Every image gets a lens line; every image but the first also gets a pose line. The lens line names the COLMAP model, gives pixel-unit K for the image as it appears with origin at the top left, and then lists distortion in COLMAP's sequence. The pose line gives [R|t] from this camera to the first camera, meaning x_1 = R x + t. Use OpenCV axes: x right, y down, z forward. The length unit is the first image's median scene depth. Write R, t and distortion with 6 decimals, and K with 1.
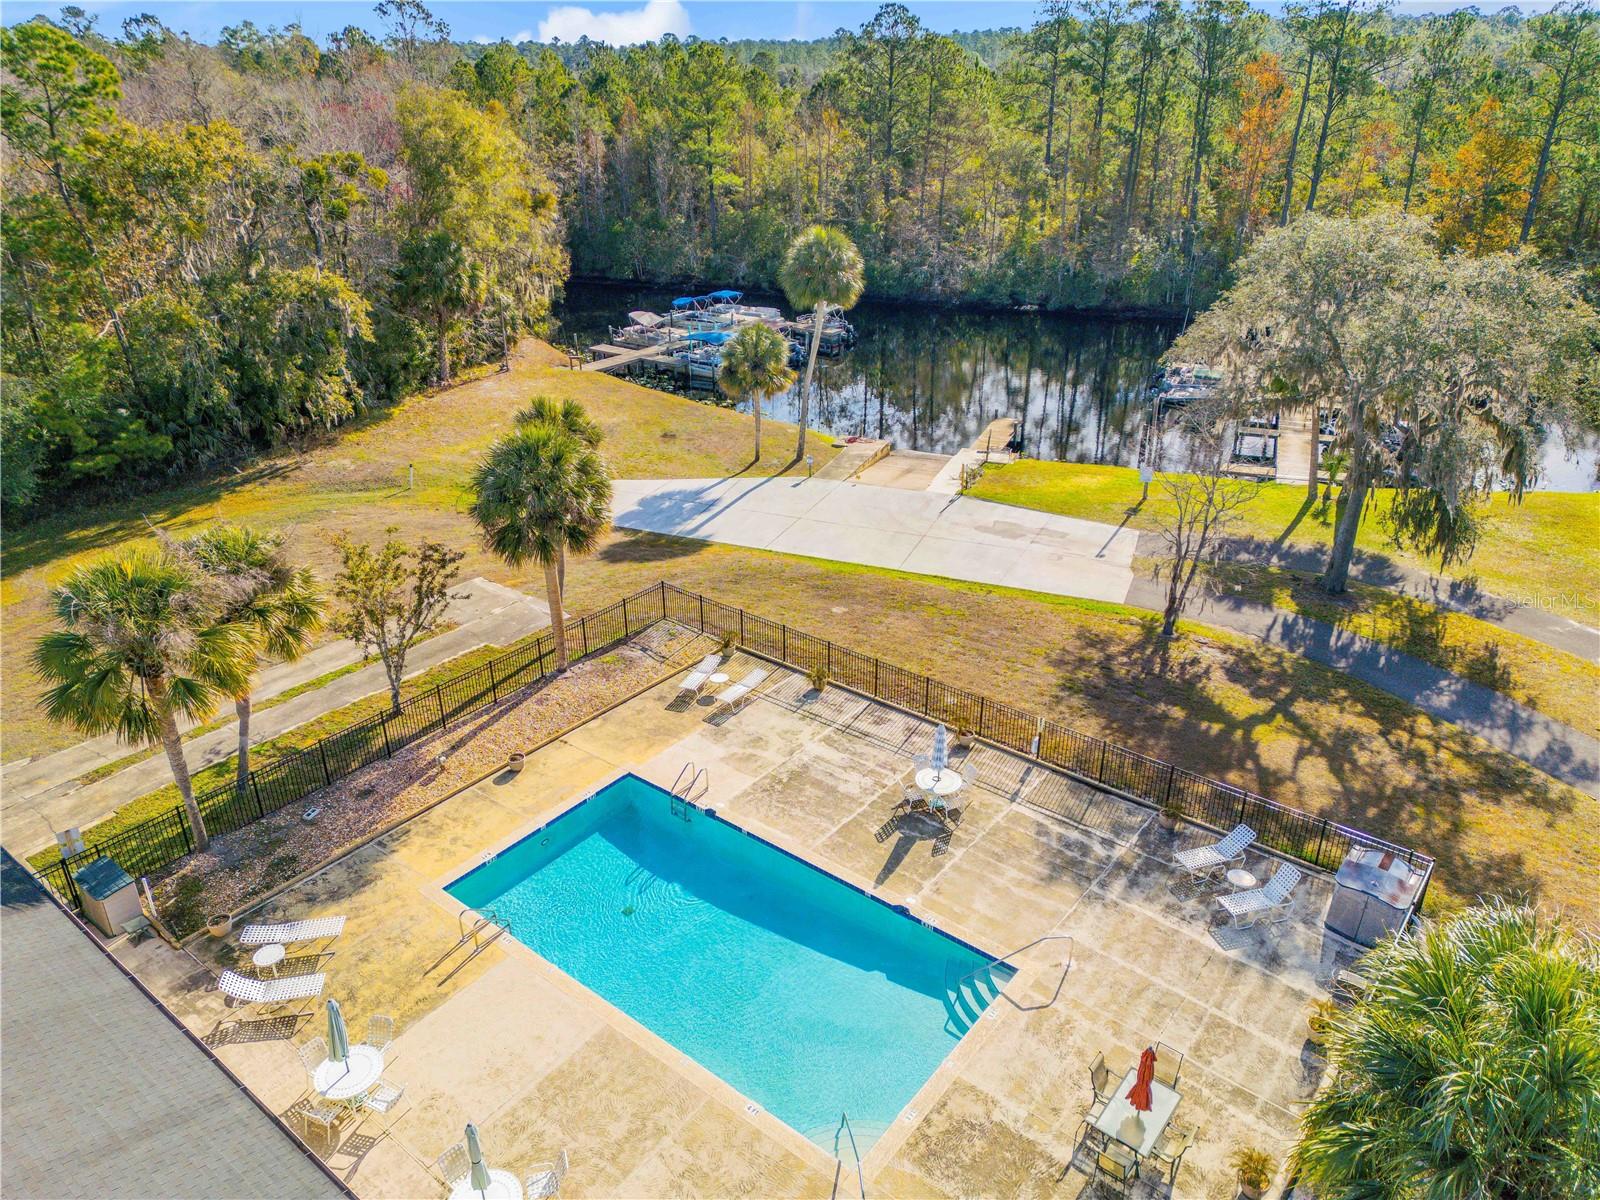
lens RADIAL K [[1099.5, 0, 800.0], [0, 1099.5, 600.0], [0, 0, 1]] dist [0.083222, -0.084864]
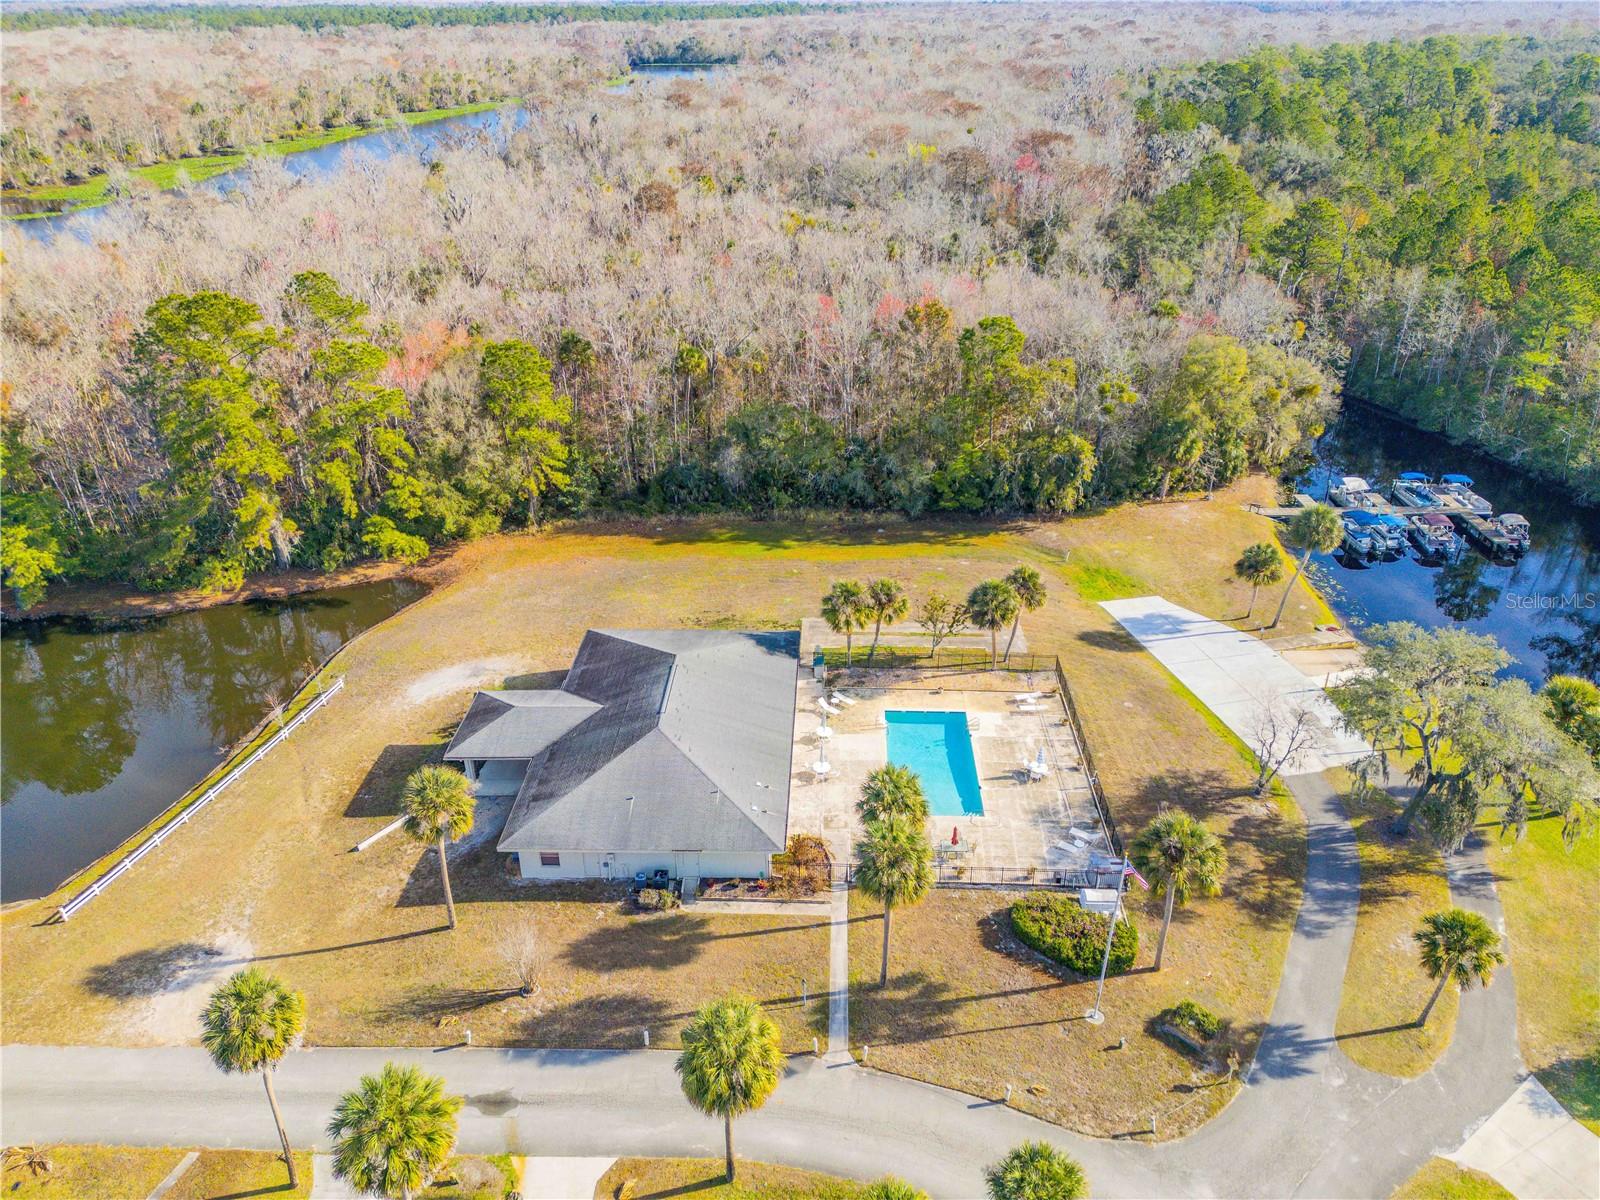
lens RADIAL K [[1099.5, 0, 800.0], [0, 1099.5, 600.0], [0, 0, 1]] dist [0.083222, -0.084864]
pose [[0.586052, 0.382866, -0.714113, 1.173696], [-0.344346, 0.915461, 0.208223, -0.423991], [0.733464, 0.123873, 0.668346, -0.925306]]
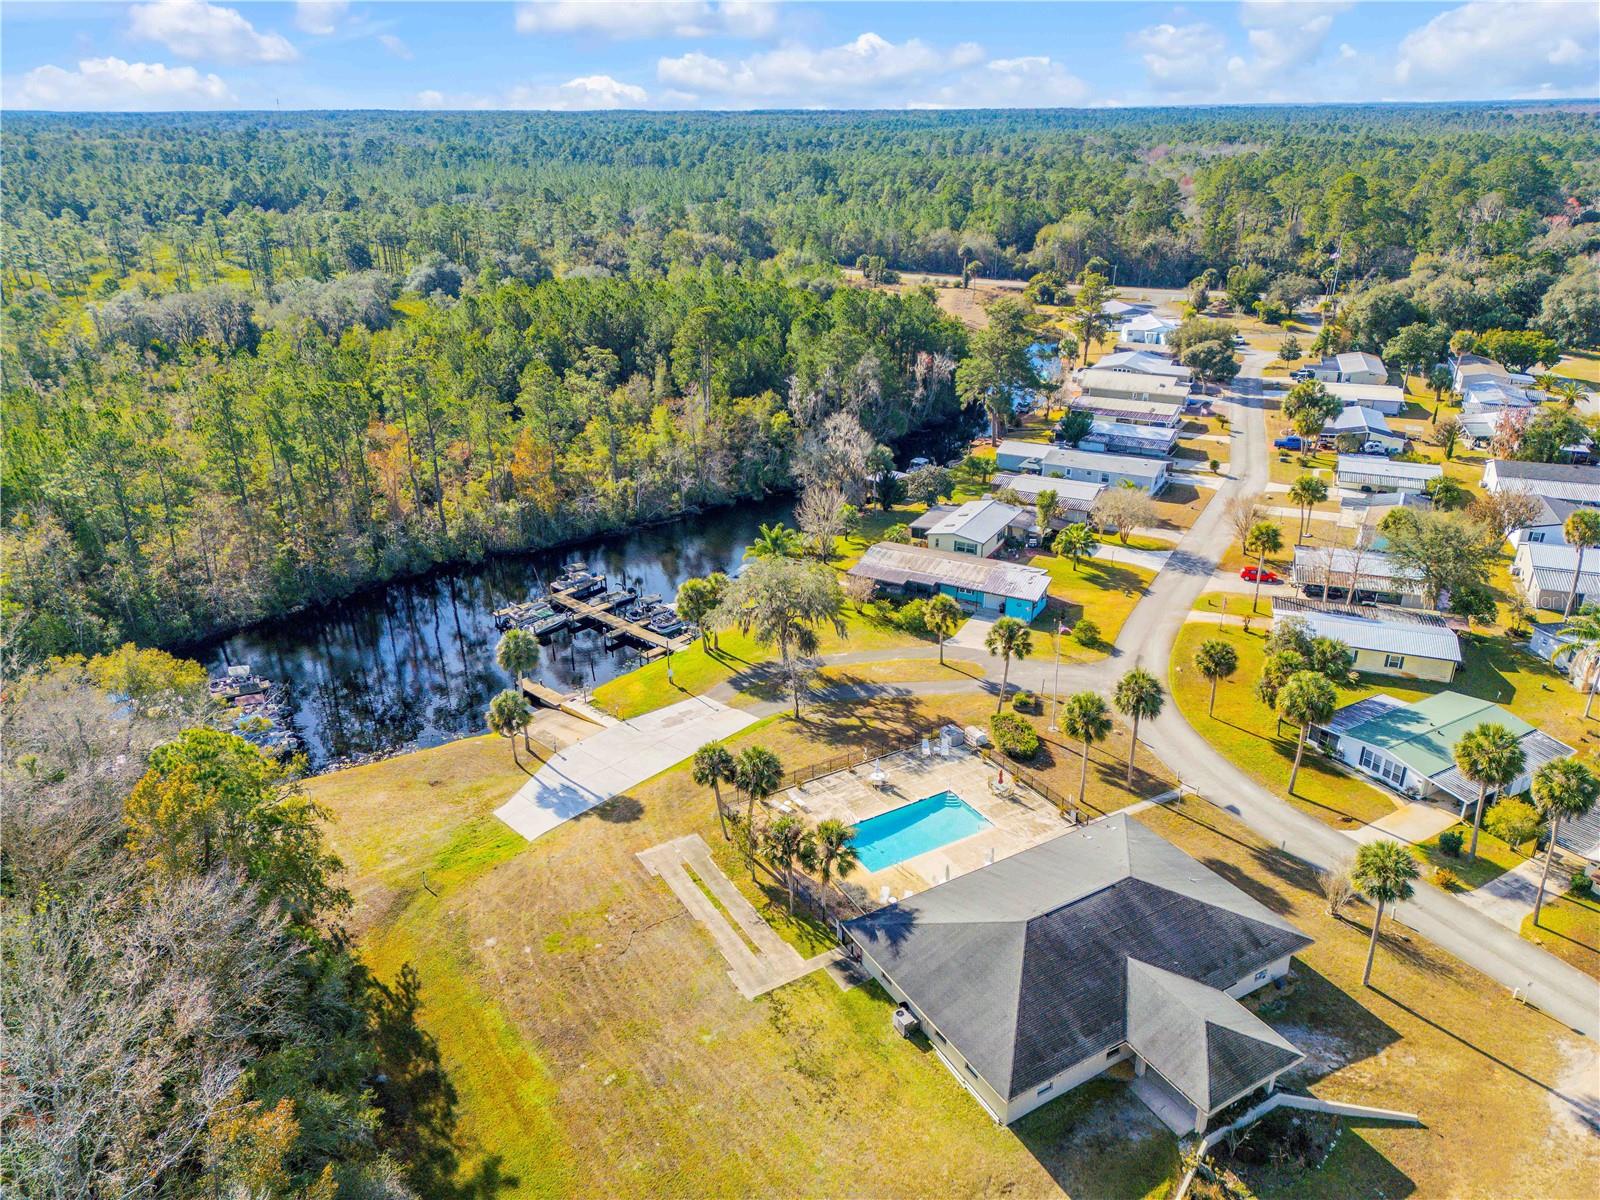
lens RADIAL K [[1099.5, 0, 800.0], [0, 1099.5, 600.0], [0, 0, 1]] dist [0.083222, -0.084864]
pose [[0.360367, -0.361547, 0.859895, -2.028265], [0.411437, 0.888925, 0.201326, -0.826838], [-0.837171, 0.281241, 0.469092, -0.380898]]
